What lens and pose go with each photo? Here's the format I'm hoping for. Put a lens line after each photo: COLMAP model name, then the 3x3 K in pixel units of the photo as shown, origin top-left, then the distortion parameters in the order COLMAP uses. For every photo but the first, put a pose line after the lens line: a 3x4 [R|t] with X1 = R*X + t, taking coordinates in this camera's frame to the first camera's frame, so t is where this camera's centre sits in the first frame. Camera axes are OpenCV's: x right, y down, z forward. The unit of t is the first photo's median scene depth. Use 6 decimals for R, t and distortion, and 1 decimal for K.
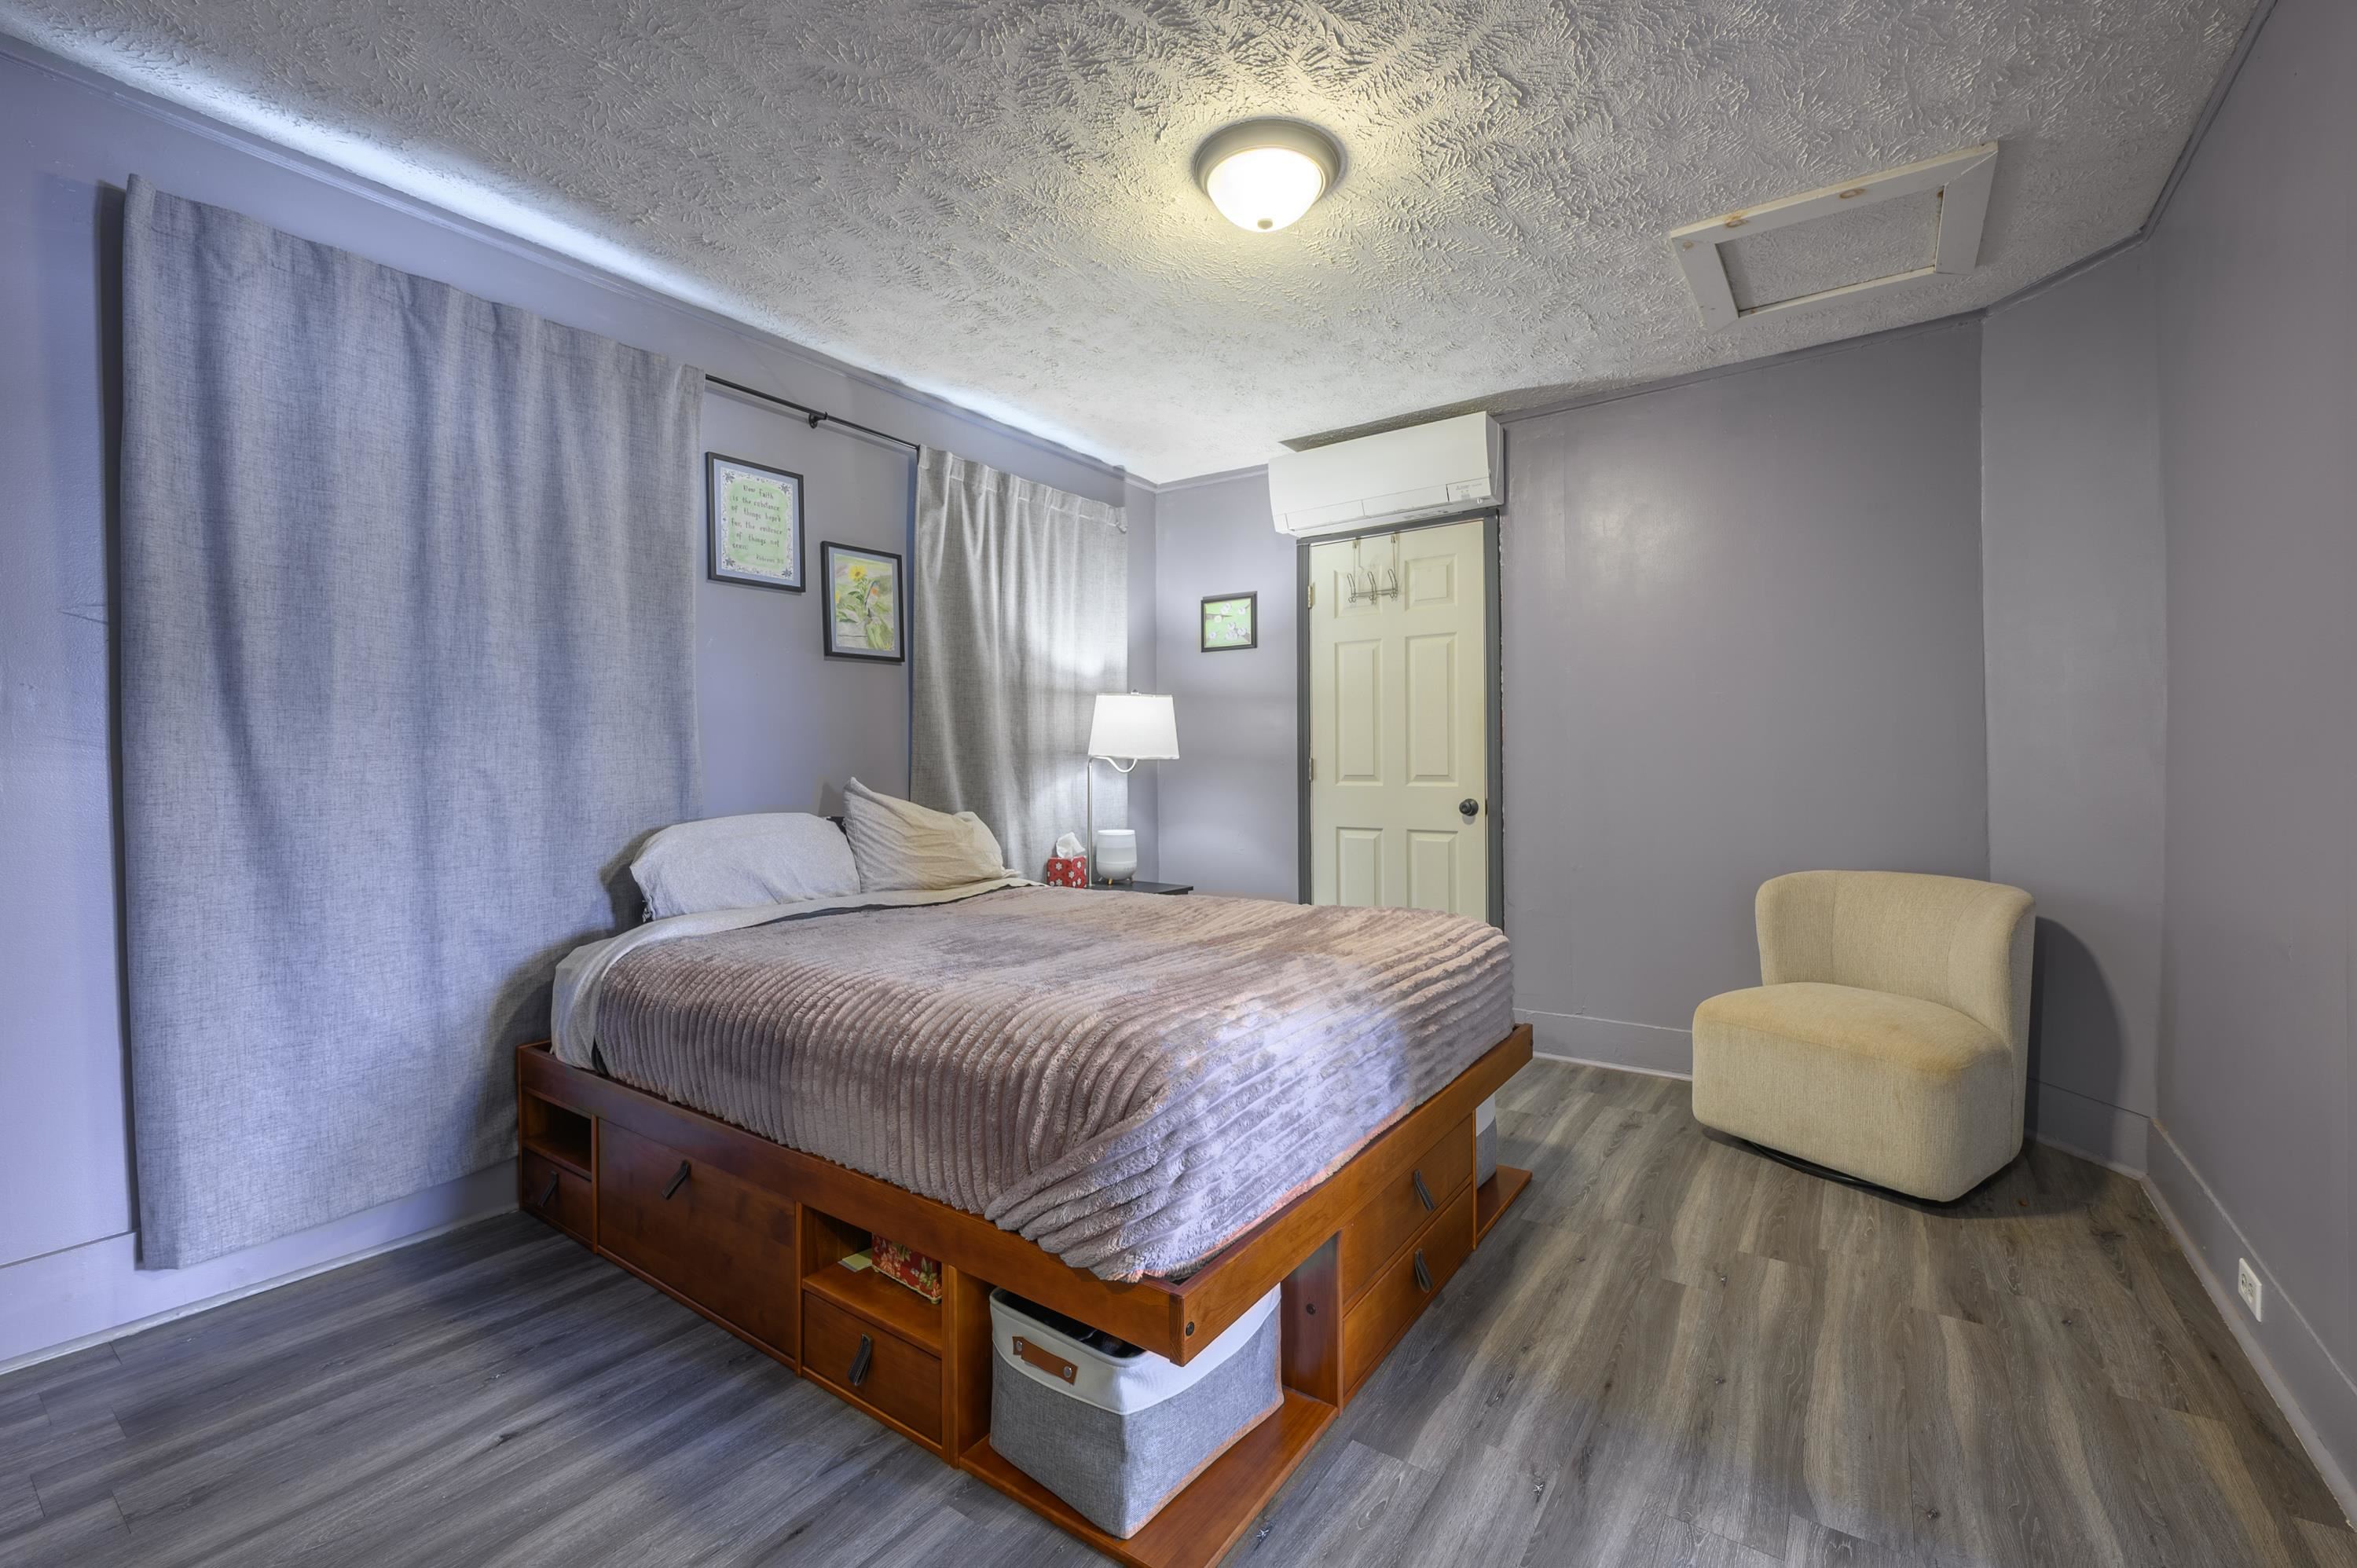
lens RADIAL K [[958.0, 0, 1217.8], [0, 958.0, 765.4], [0, 0, 1]] dist [-0.000129, -0.000283]
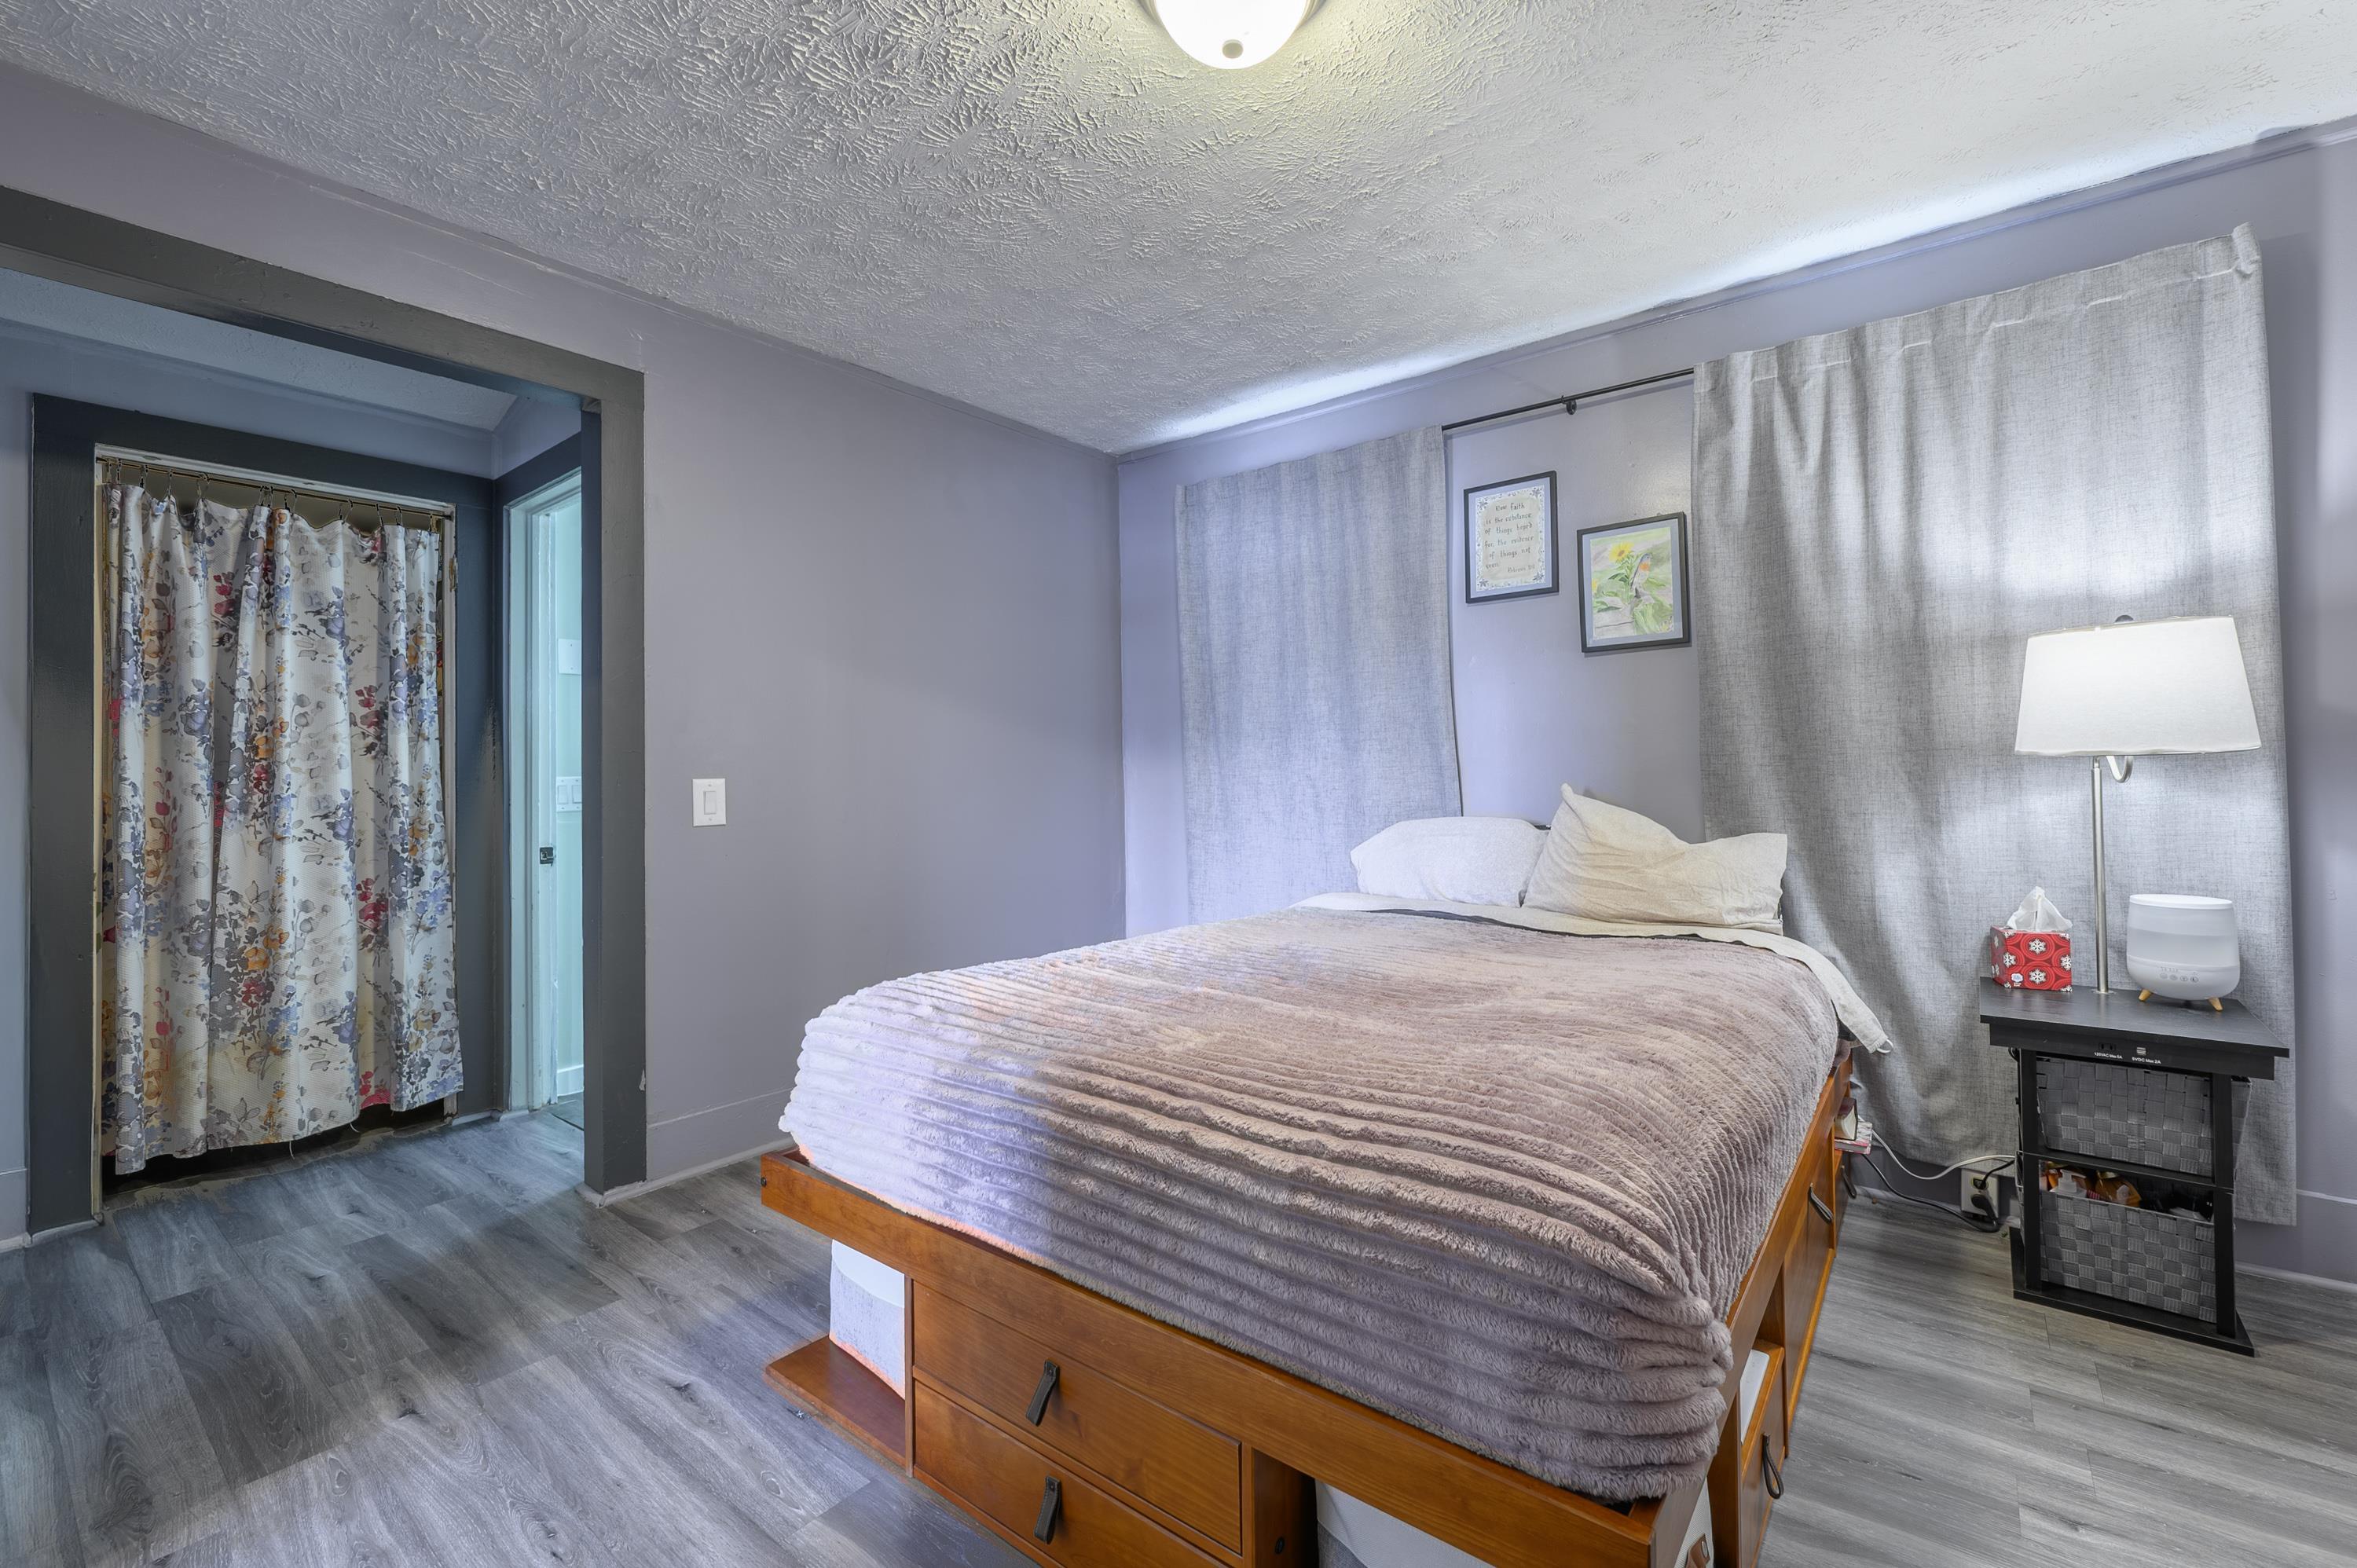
lens RADIAL K [[958.0, 0, 1217.8], [0, 958.0, 765.4], [0, 0, 1]] dist [-0.000129, -0.000283]
pose [[-0.046619, -0.002608, -0.998909, 0.544639], [0.008818, 0.999957, -0.003022, -0.005550], [0.998874, -0.008949, -0.046594, 0.700084]]
